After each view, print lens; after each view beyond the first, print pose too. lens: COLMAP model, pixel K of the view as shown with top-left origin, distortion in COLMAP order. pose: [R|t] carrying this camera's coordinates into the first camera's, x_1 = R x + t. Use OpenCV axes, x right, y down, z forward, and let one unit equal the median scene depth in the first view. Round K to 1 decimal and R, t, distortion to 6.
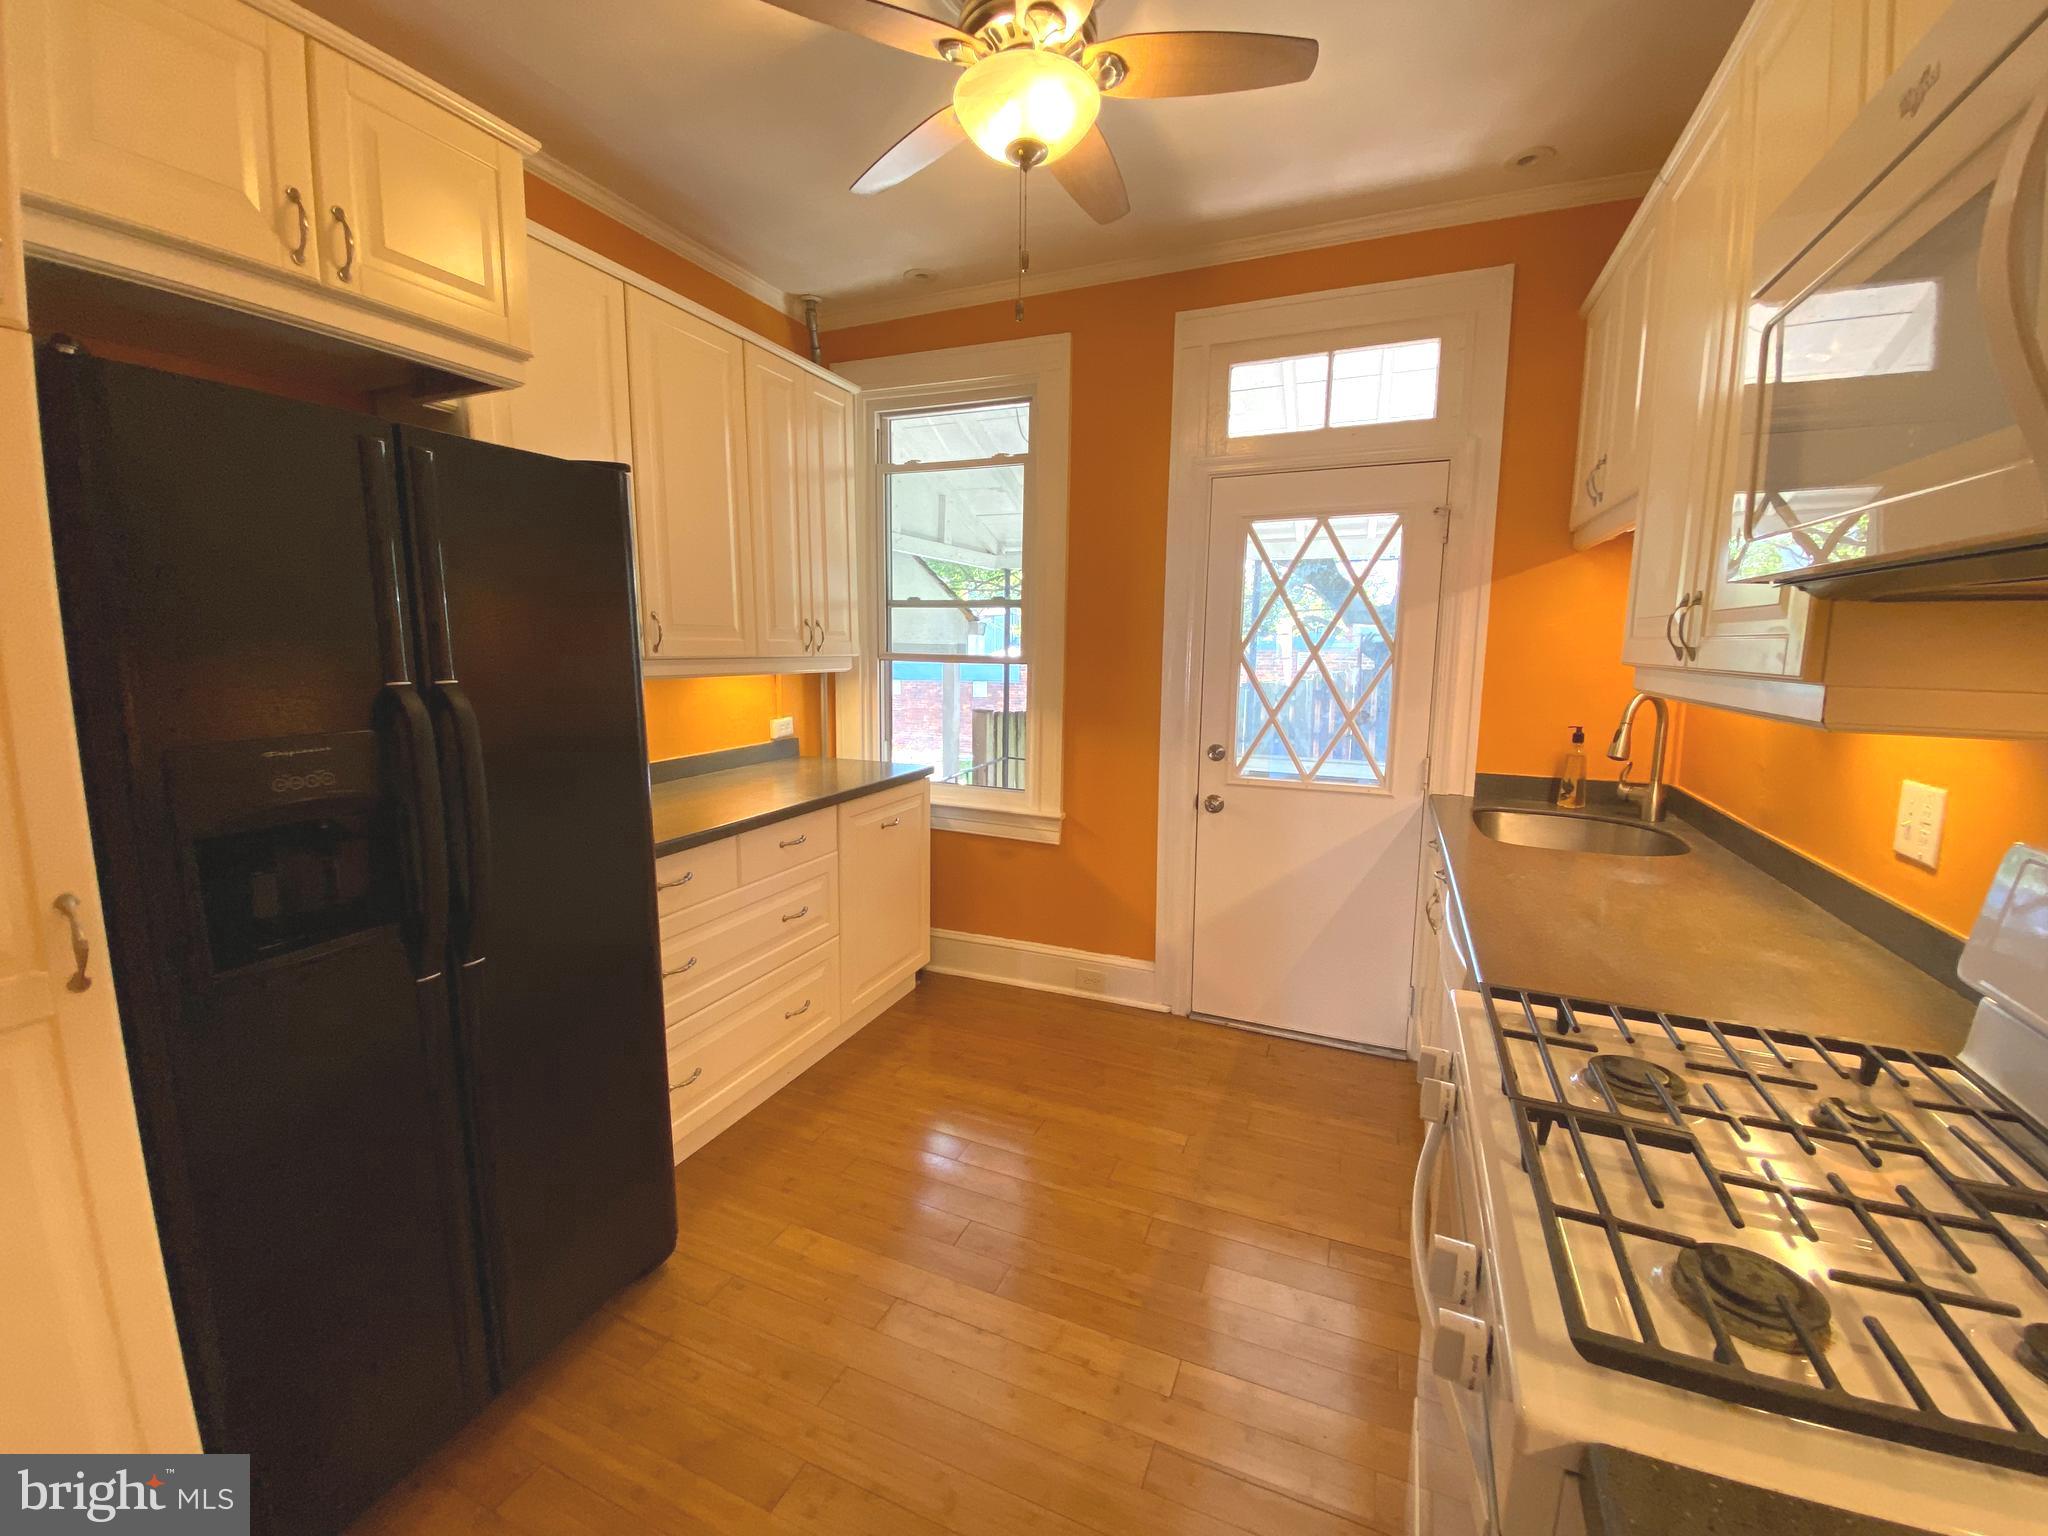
lens RADIAL K [[843.7, 0, 1026.4], [0, 843.7, 759.2], [0, 0, 1]] dist [-0.000623, -0.000018]
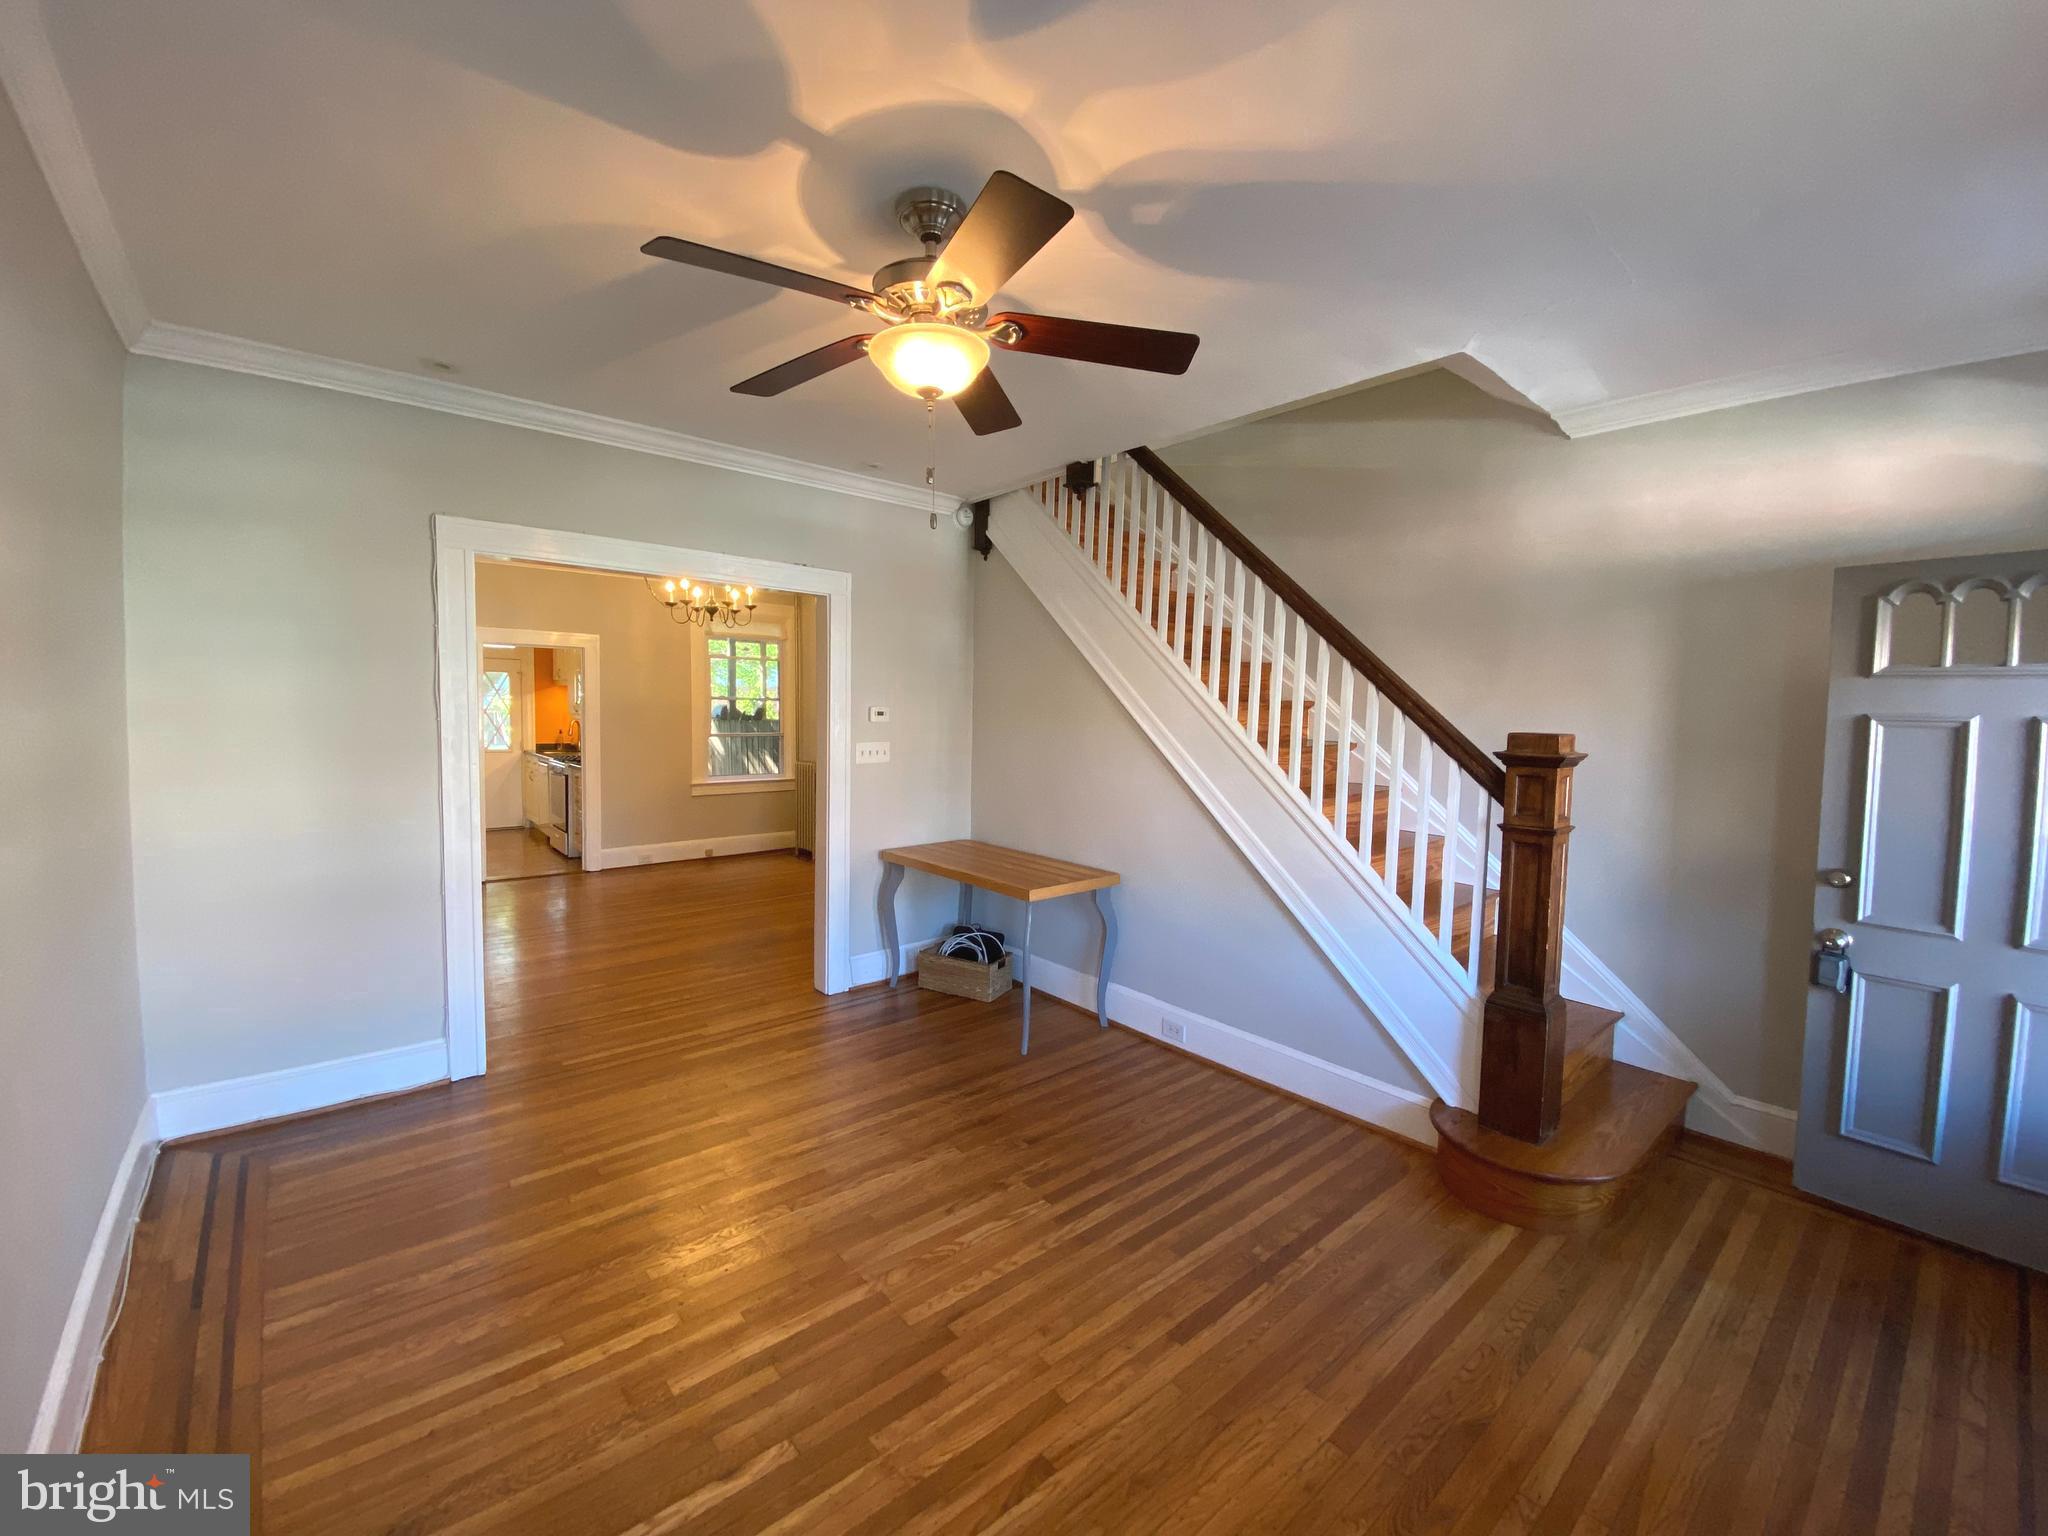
lens RADIAL K [[843.7, 0, 1024.1], [0, 843.7, 760.1], [0, 0, 1]] dist [-0.000623, -0.000018]
pose [[0.437546, -0.048451, 0.897890, -1.875871], [0.100511, 0.994925, 0.004708, 0.288923], [-0.893561, 0.088188, 0.440195, -2.565383]]
